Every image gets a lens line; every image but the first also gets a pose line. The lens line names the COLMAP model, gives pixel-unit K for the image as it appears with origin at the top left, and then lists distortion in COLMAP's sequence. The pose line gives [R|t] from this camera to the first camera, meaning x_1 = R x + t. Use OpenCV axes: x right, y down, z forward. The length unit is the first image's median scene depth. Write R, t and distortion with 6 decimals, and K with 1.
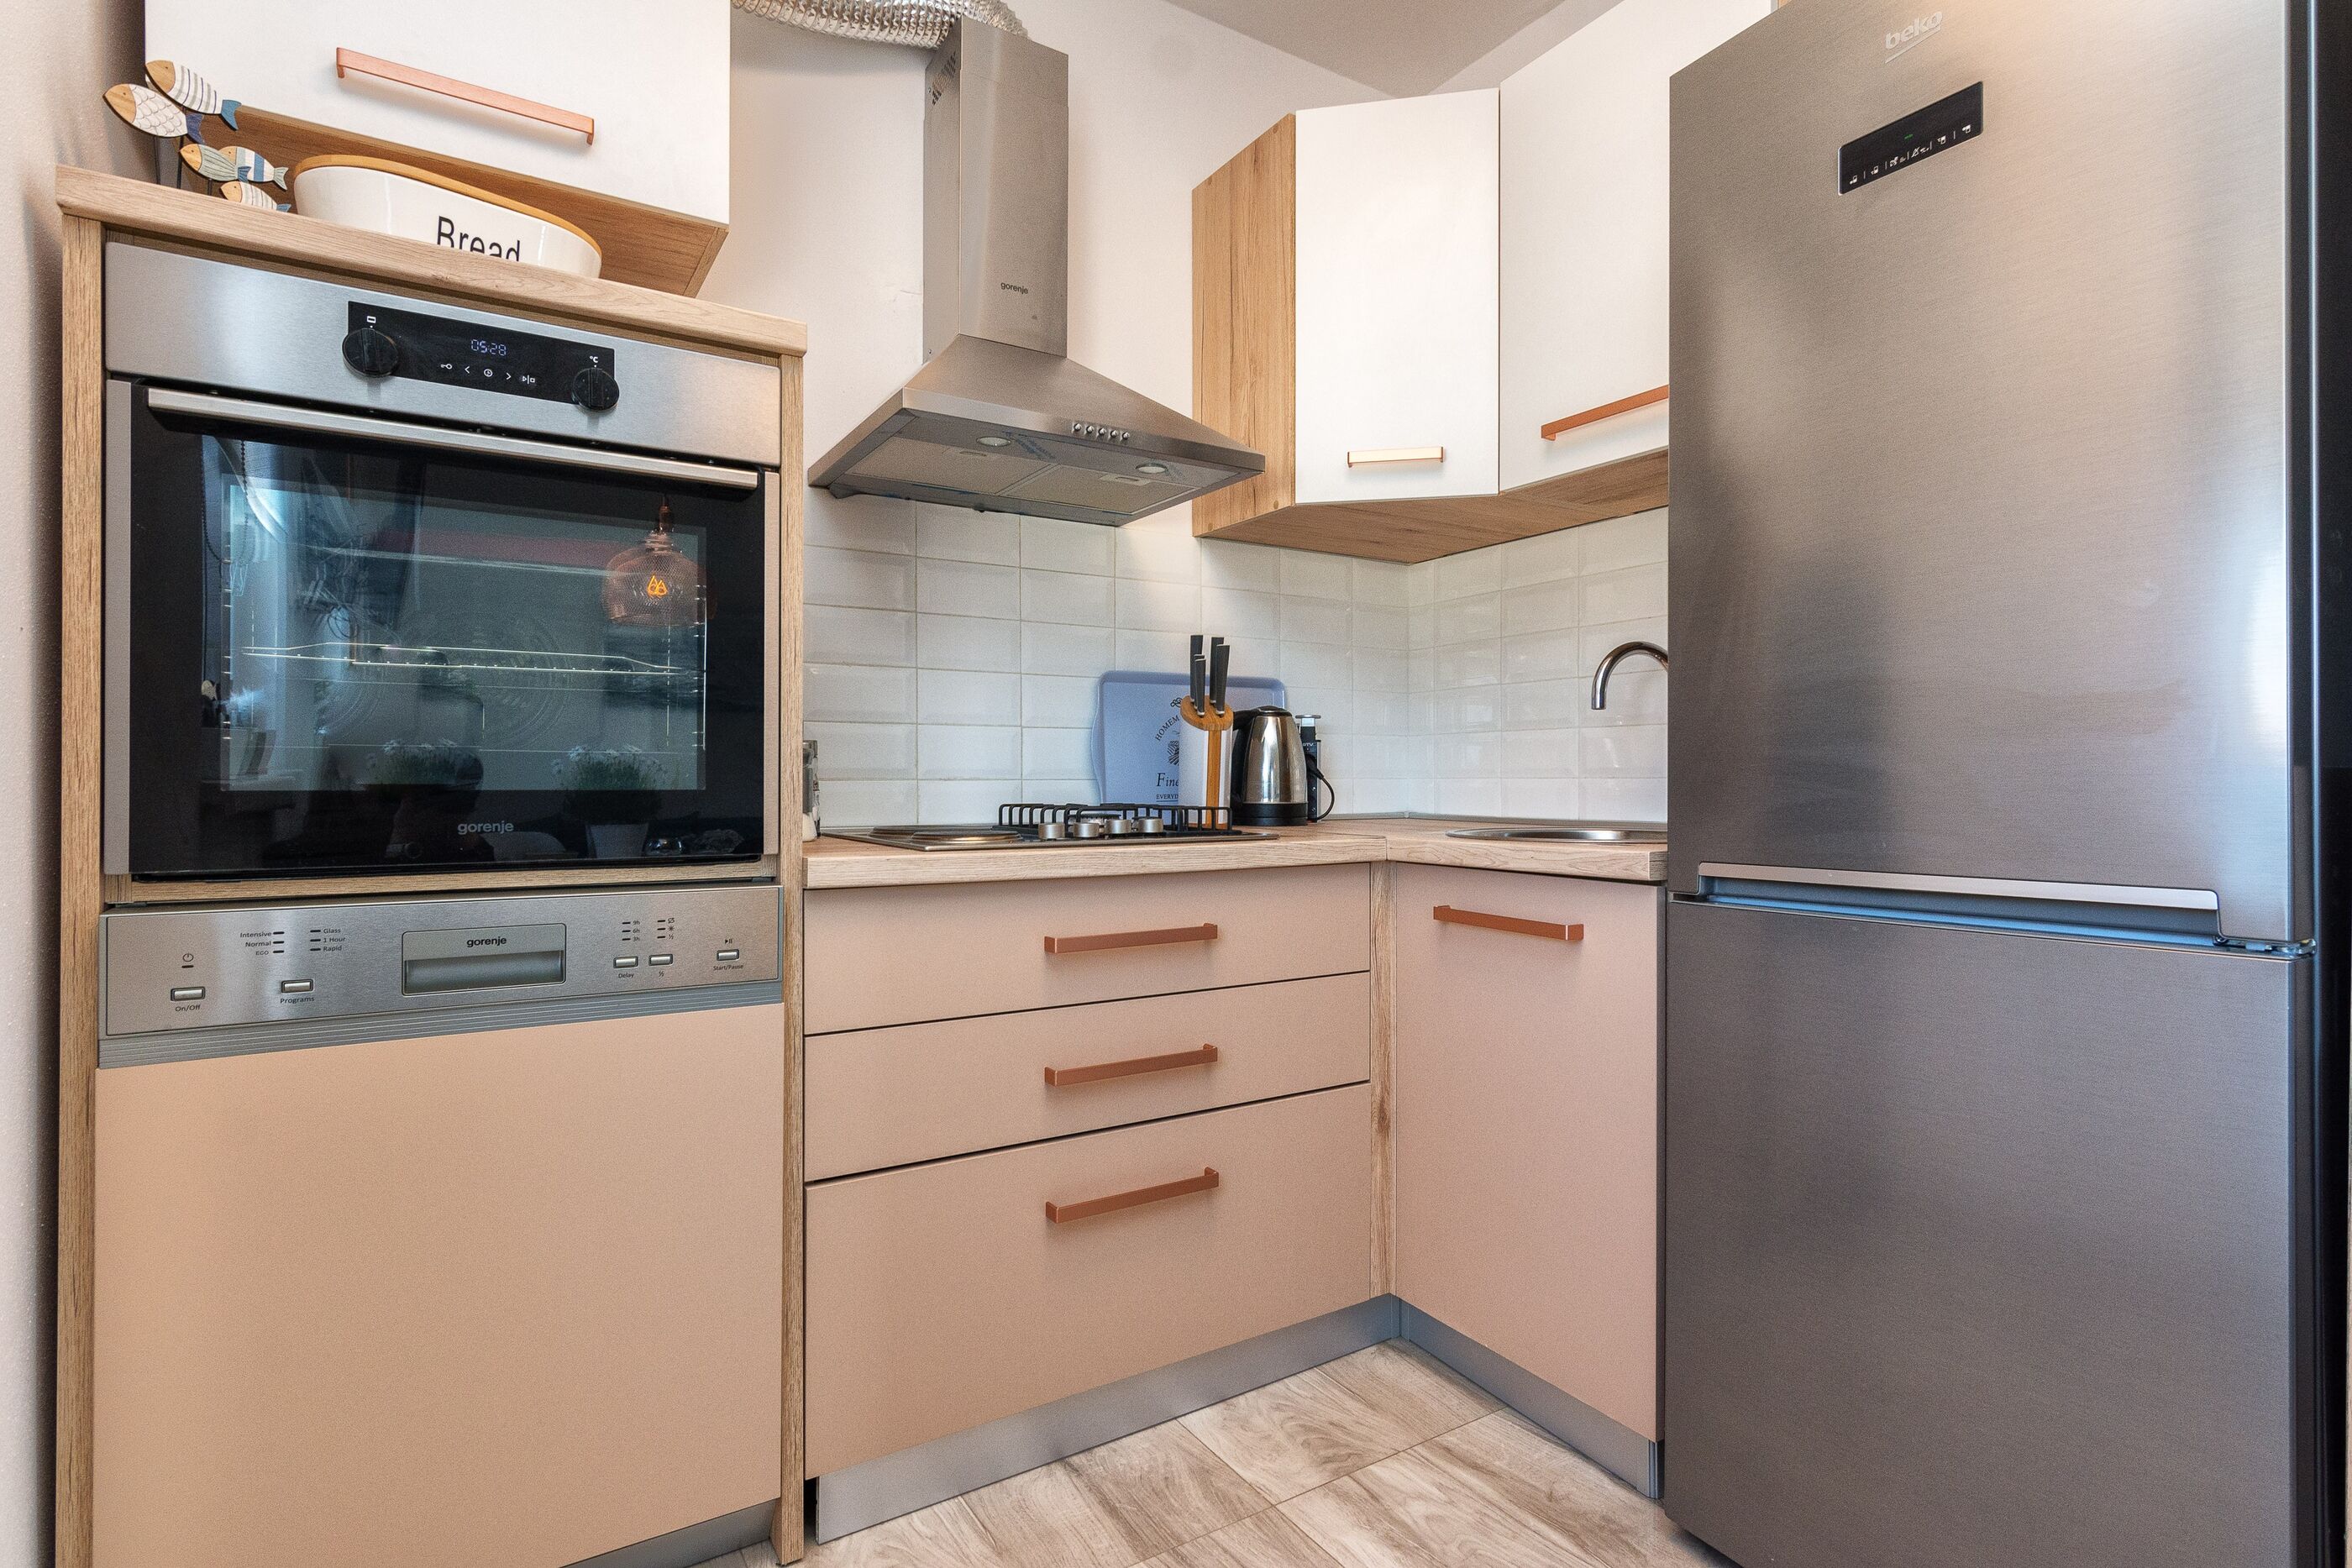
lens RADIAL K [[1170.7, 0, 1198.2], [0, 1170.7, 780.5], [0, 0, 1]] dist [-0.004356, -0.000384]
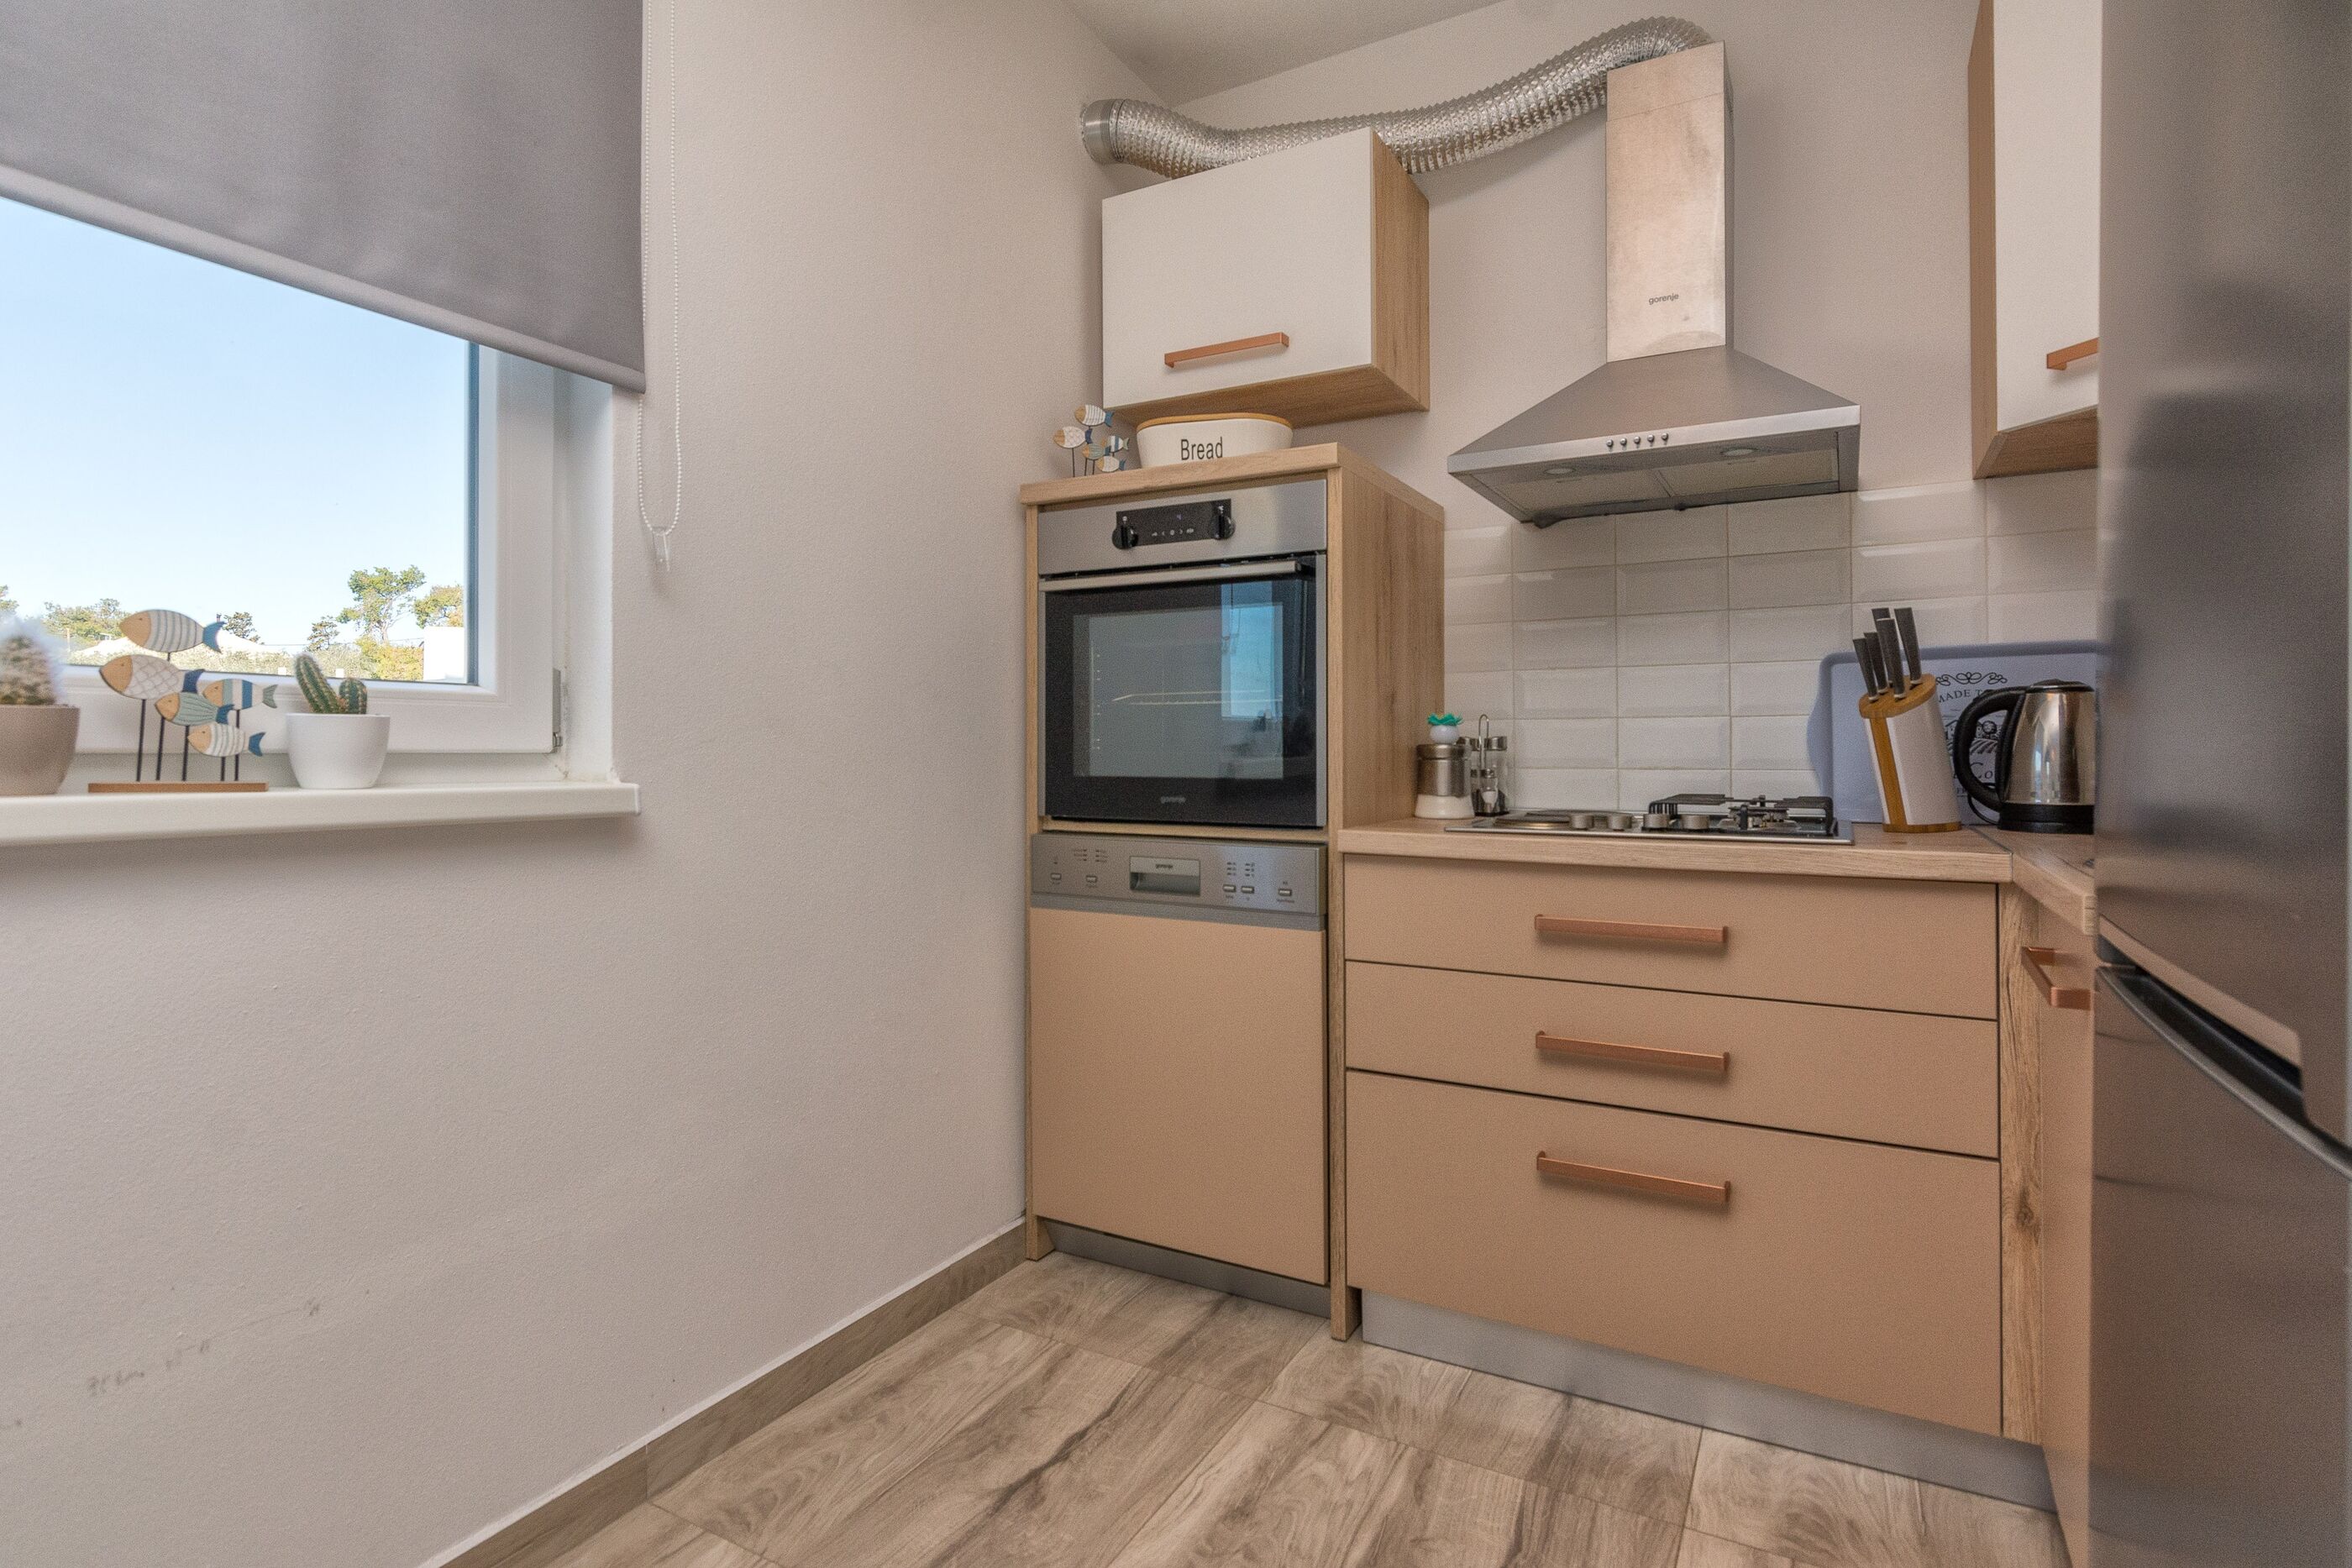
lens RADIAL K [[1170.7, 0, 1174.3], [0, 1170.7, 747.3], [0, 0, 1]] dist [-0.004356, -0.000384]
pose [[0.457437, -0.002343, -0.889239, 0.731067], [0.001262, 0.999997, -0.001986, -0.026273], [0.889241, -0.000214, 0.457438, 0.178421]]
